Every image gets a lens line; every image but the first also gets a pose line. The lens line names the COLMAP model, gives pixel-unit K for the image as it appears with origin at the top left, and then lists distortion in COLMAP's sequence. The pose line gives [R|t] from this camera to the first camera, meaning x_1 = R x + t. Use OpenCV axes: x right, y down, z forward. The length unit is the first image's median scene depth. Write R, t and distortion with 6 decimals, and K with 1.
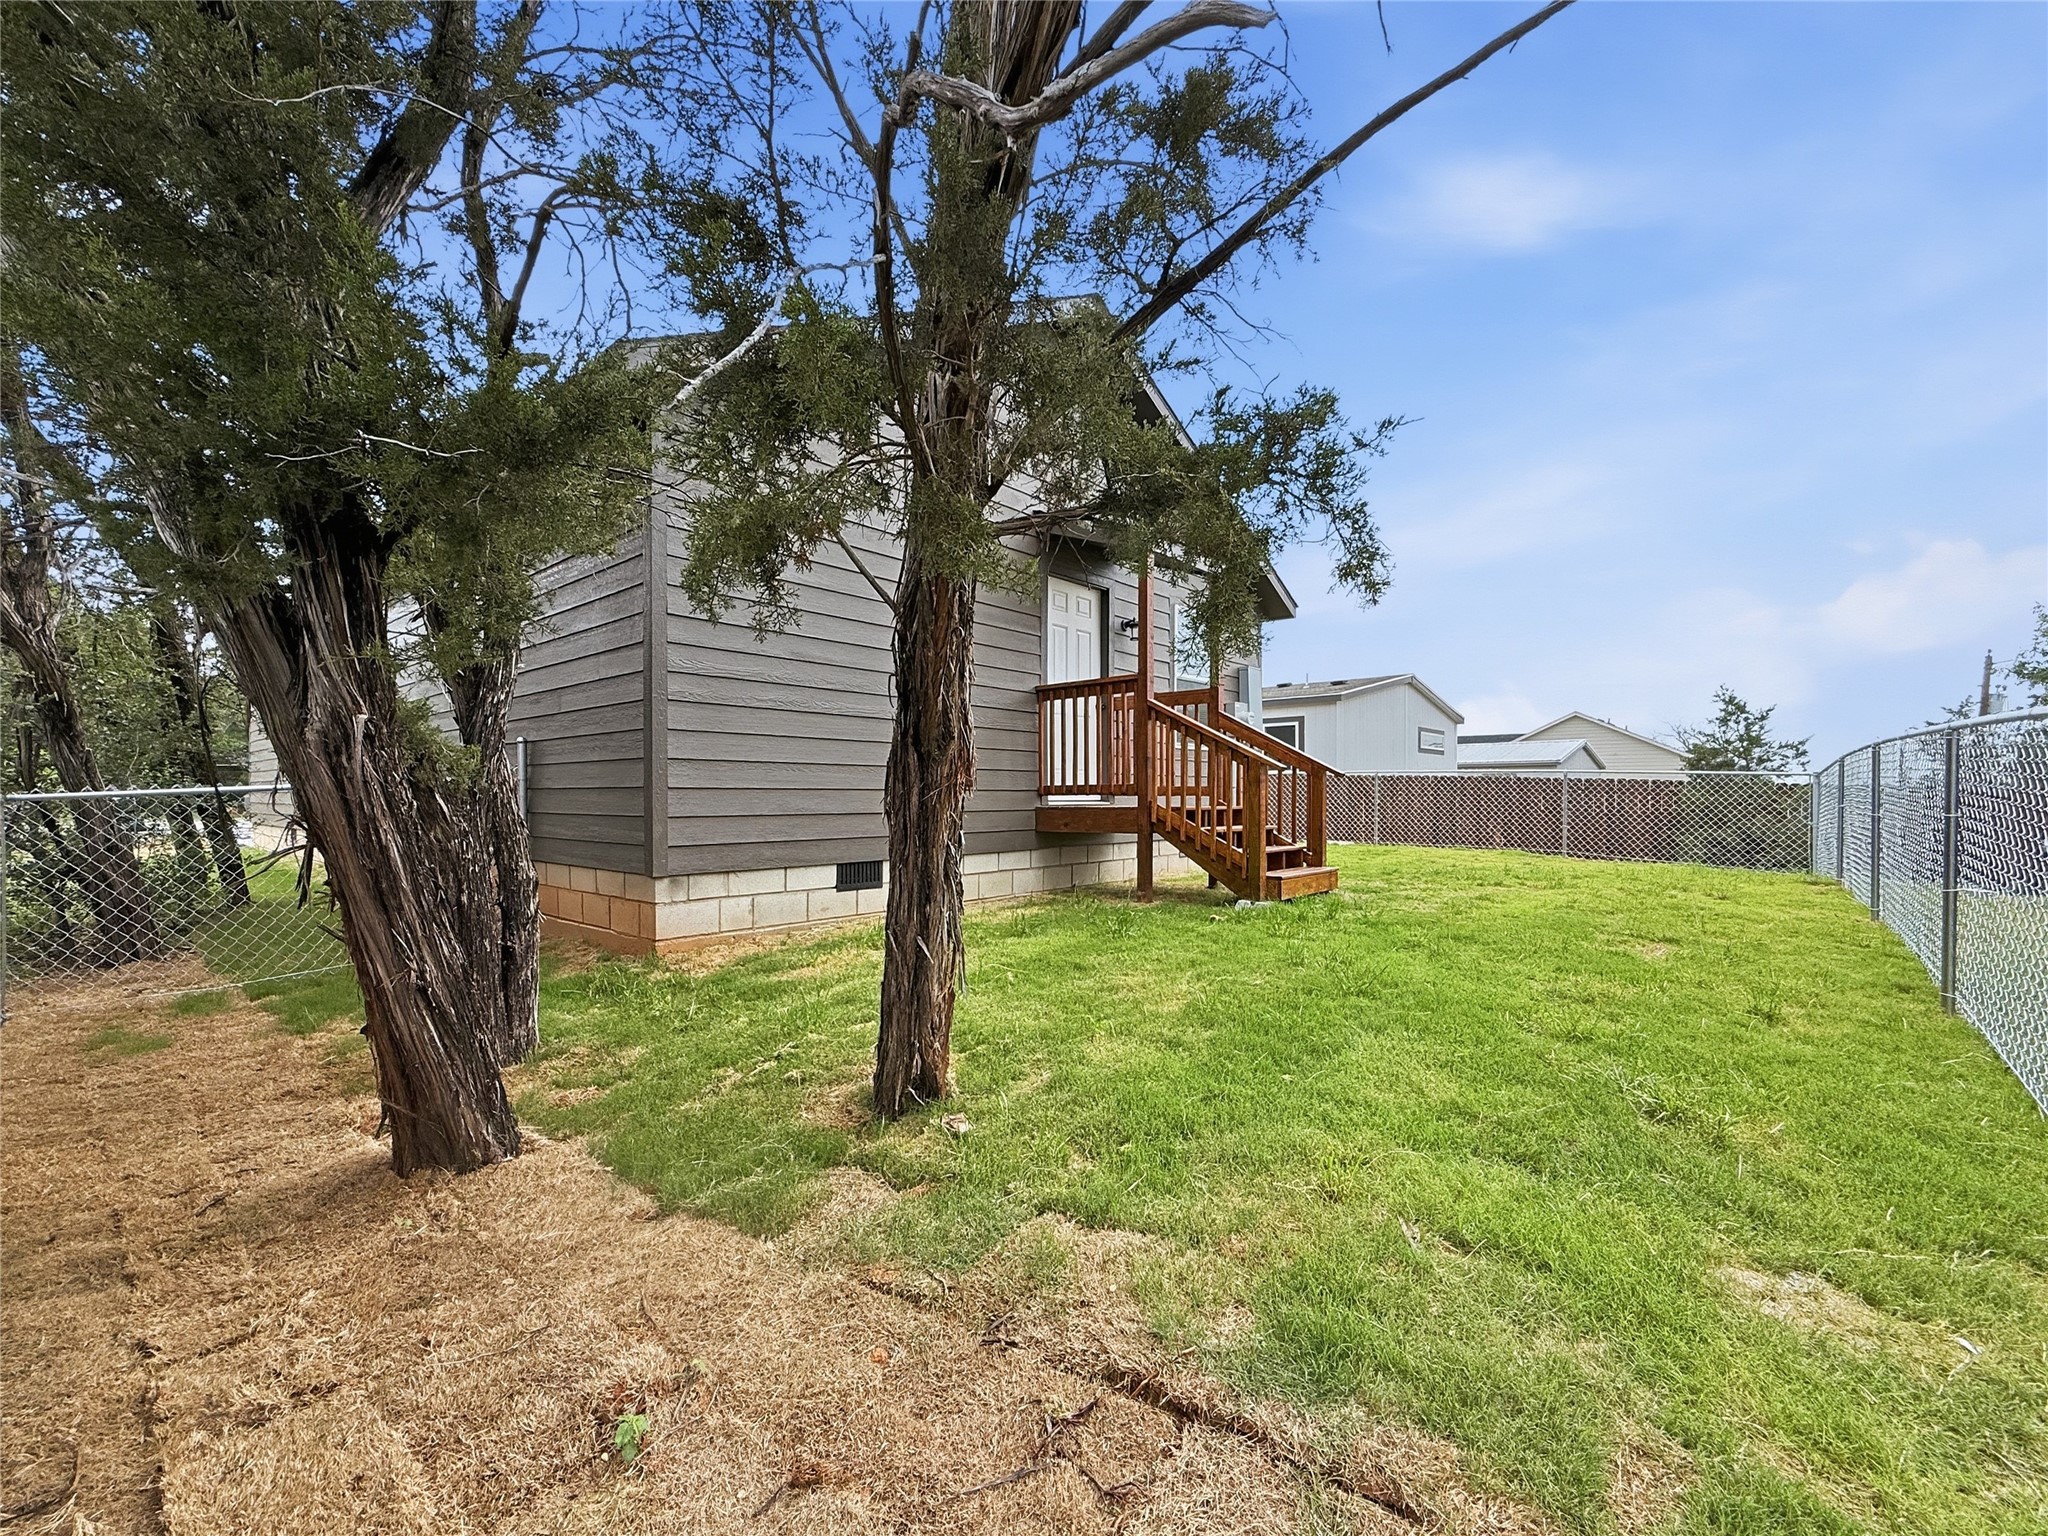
lens RADIAL K [[836.2, 0, 1023.4], [0, 836.2, 818.0], [0, 0, 1]] dist [-0.000412, 0.000010]
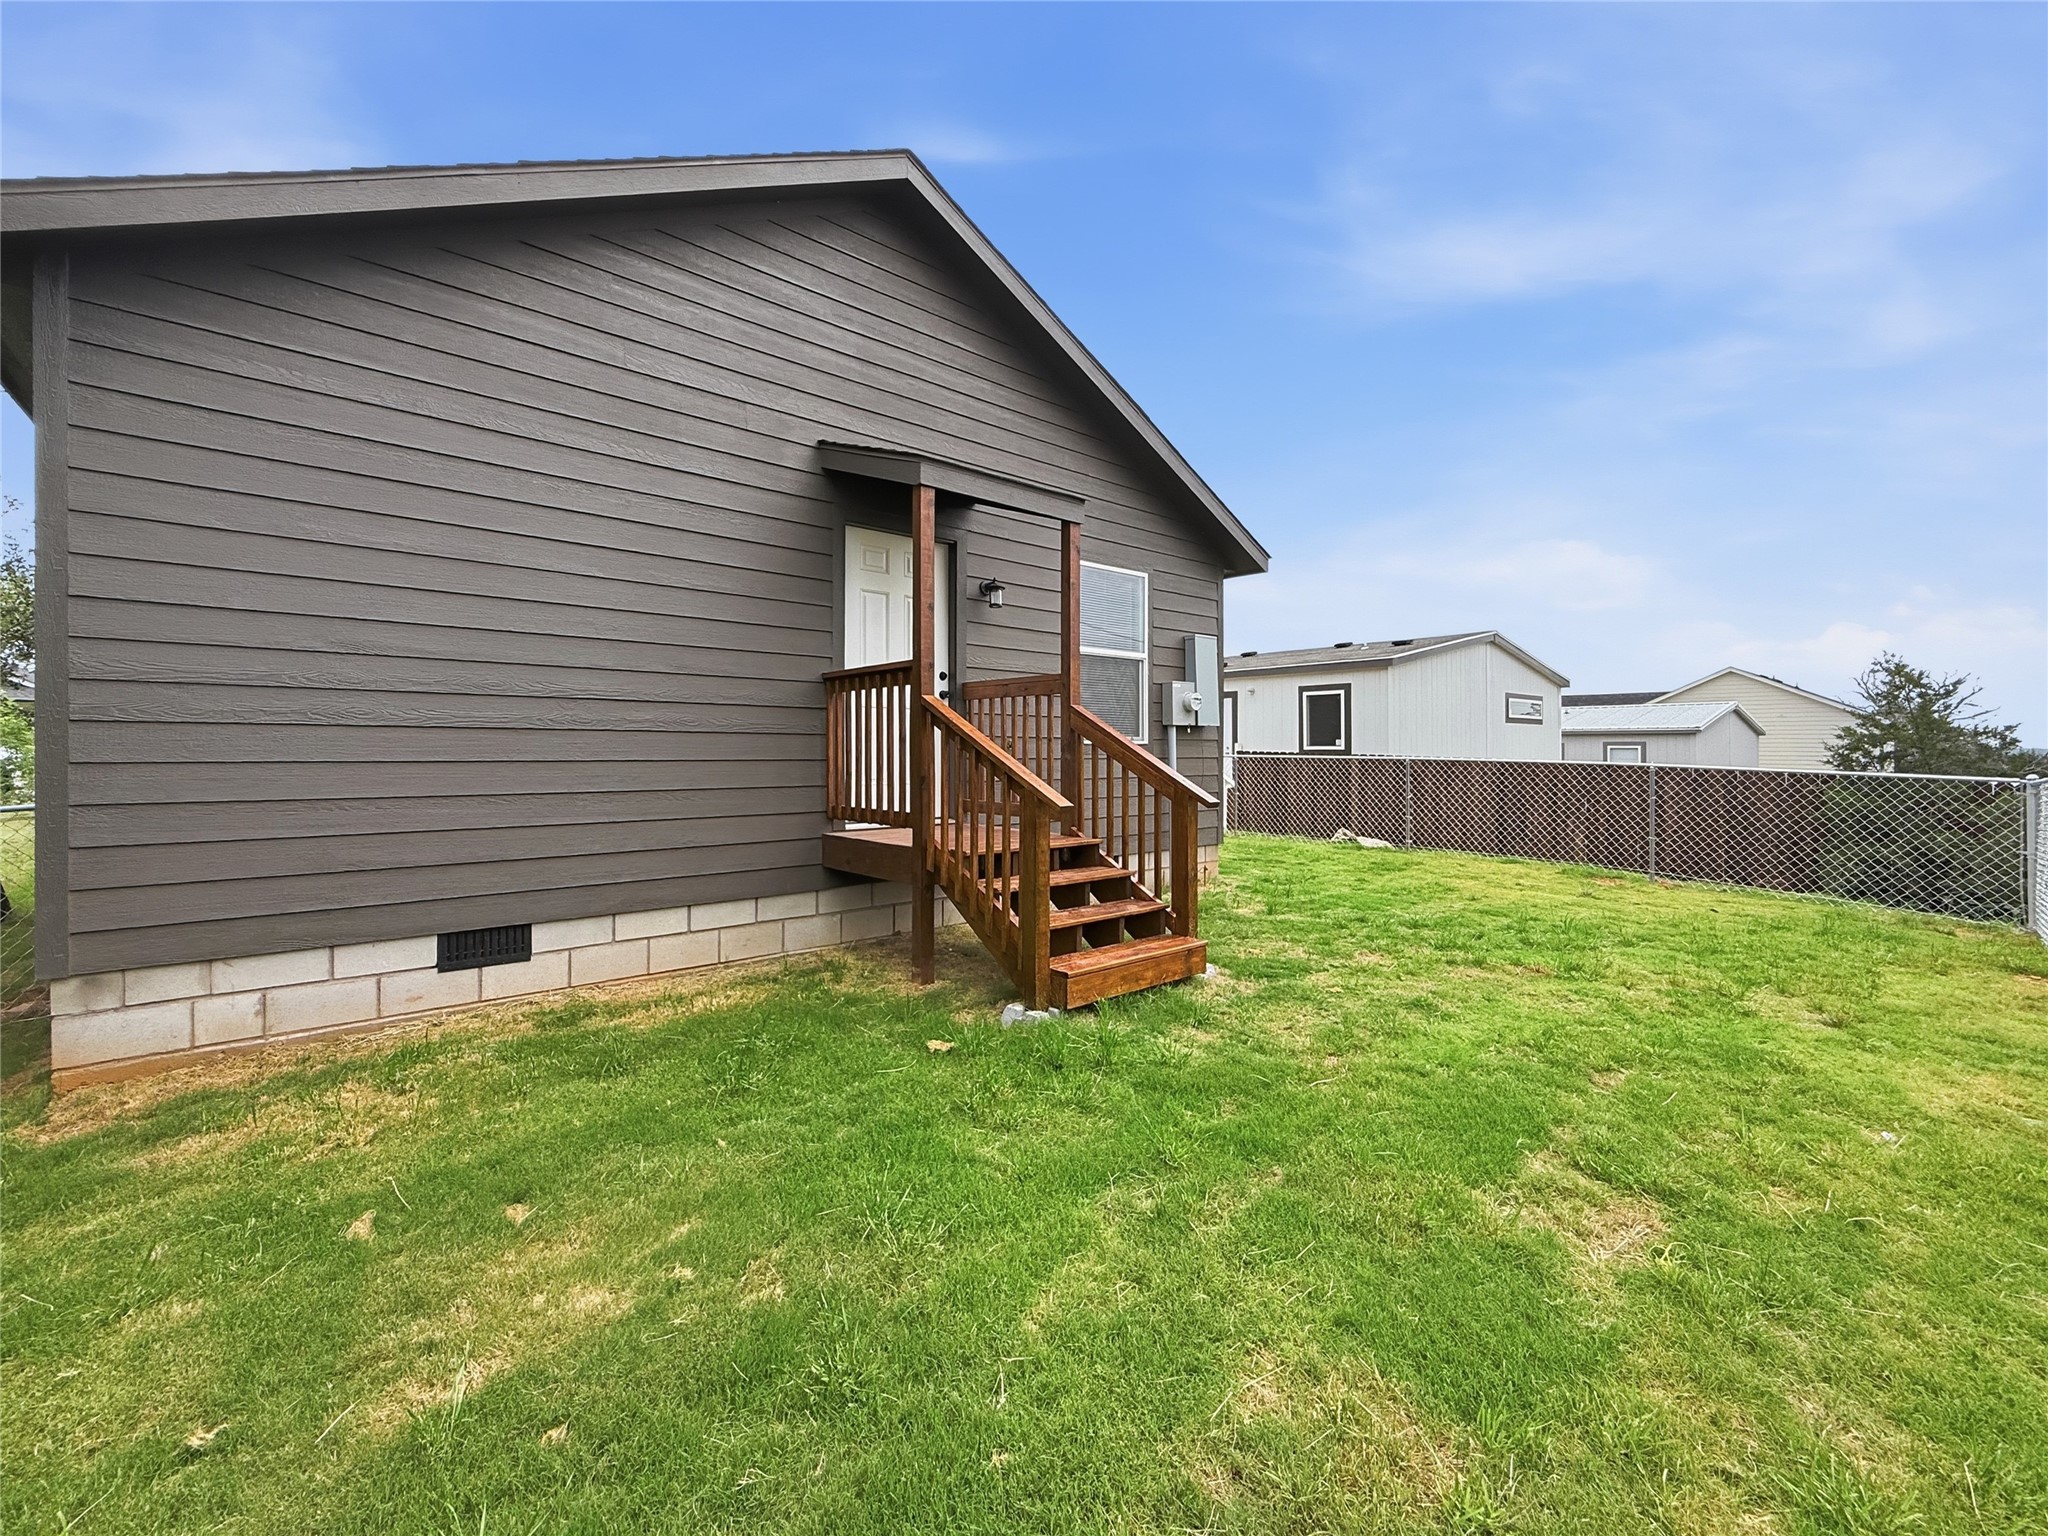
lens RADIAL K [[835.6, 0, 1025.8], [0, 835.6, 755.3], [0, 0, 1]] dist [-0.000539, 0.000019]
pose [[0.991501, 0.006381, -0.129946, 0.291019], [-0.009081, 0.999755, -0.020200, -0.069882], [0.129785, 0.021209, 0.991315, 0.280039]]
